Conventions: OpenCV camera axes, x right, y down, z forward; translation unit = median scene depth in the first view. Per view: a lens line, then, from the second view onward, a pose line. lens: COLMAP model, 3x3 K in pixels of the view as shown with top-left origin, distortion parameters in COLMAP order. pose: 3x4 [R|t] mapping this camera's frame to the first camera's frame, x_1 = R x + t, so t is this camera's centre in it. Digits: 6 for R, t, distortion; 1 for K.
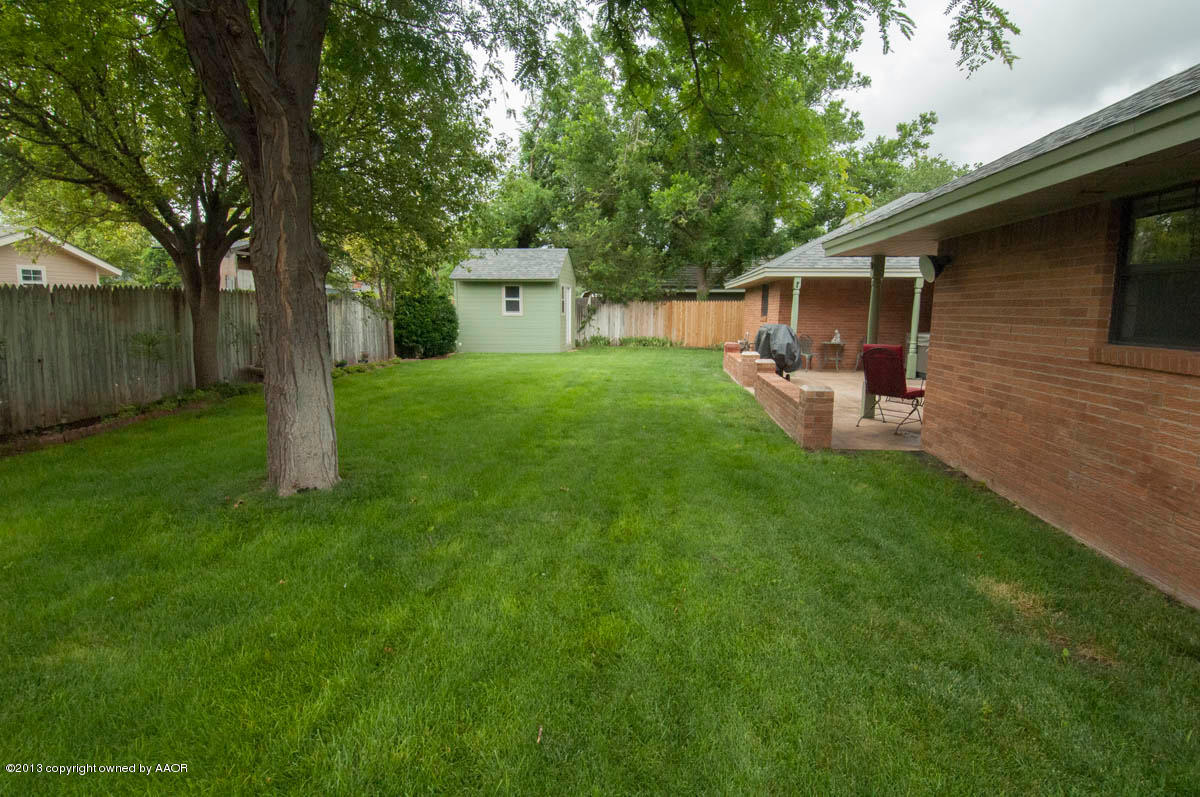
lens RADIAL K [[614.0, 0, 605.8], [0, 614.0, 405.5], [0, 0, 1]] dist [0.050228, -0.056328]
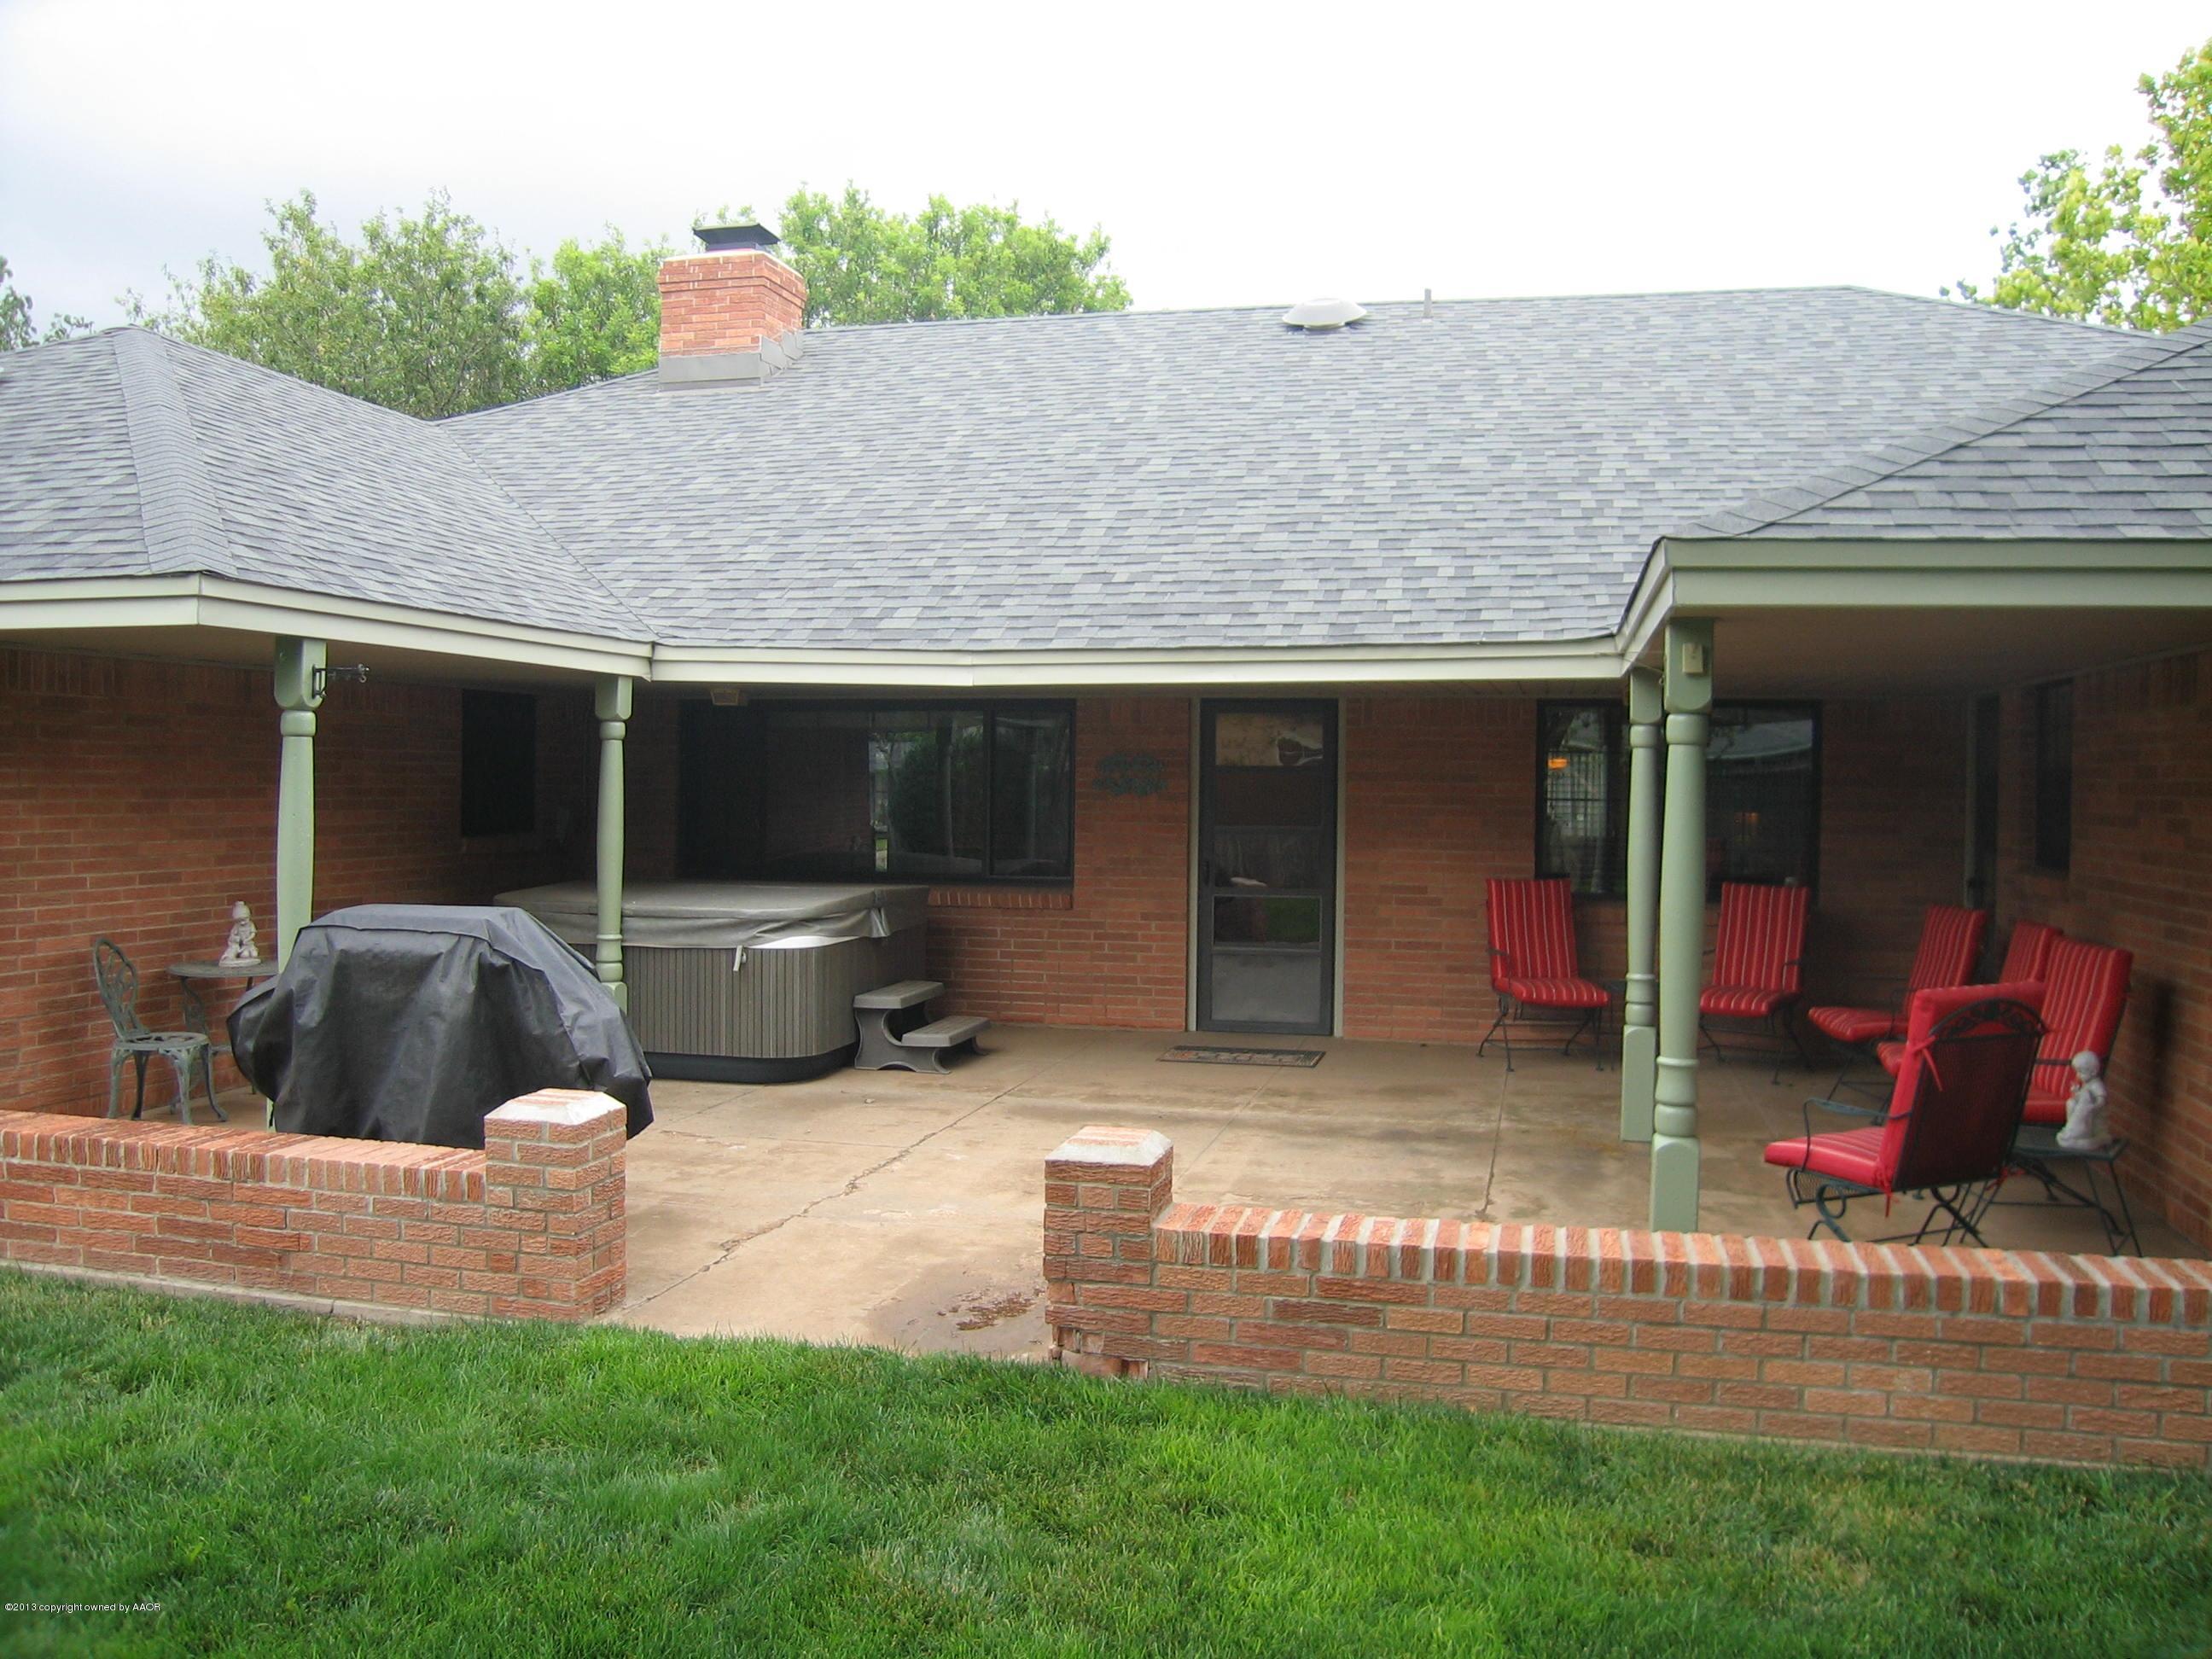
lens RADIAL K [[1816.6, 0, 1106.0], [0, 1816.6, 829.5], [0, 0, 1]] dist [-0.164732, 0.166288]
pose [[0.149431, -0.034335, 0.988176, -0.461783], [0.144548, 0.989419, 0.012520, -0.331796], [-0.978149, 0.140968, 0.152812, 1.848304]]
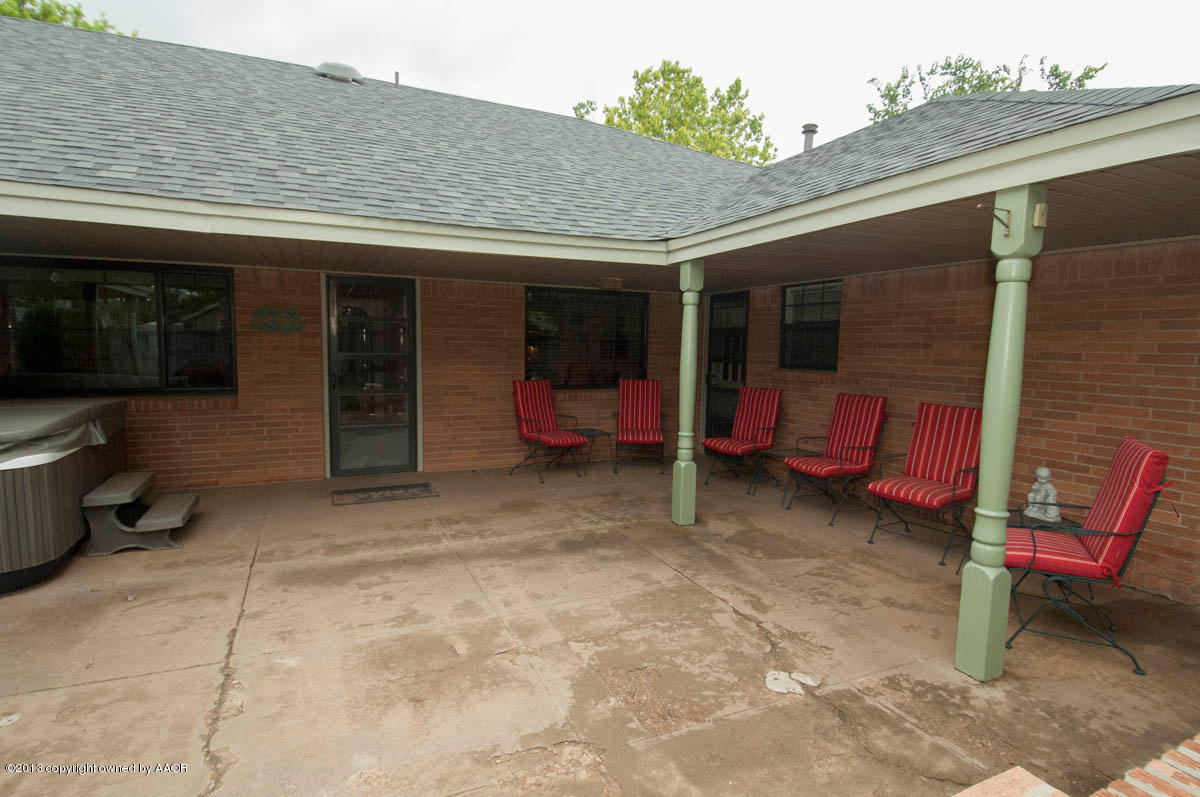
lens RADIAL K [[614.0, 0, 605.8], [0, 614.0, 405.5], [0, 0, 1]] dist [0.050228, -0.056328]
pose [[-0.508153, -0.099077, 0.855549, 0.431953], [0.112993, 0.977106, 0.180266, -0.350494], [-0.853823, 0.188274, -0.485324, 2.234135]]
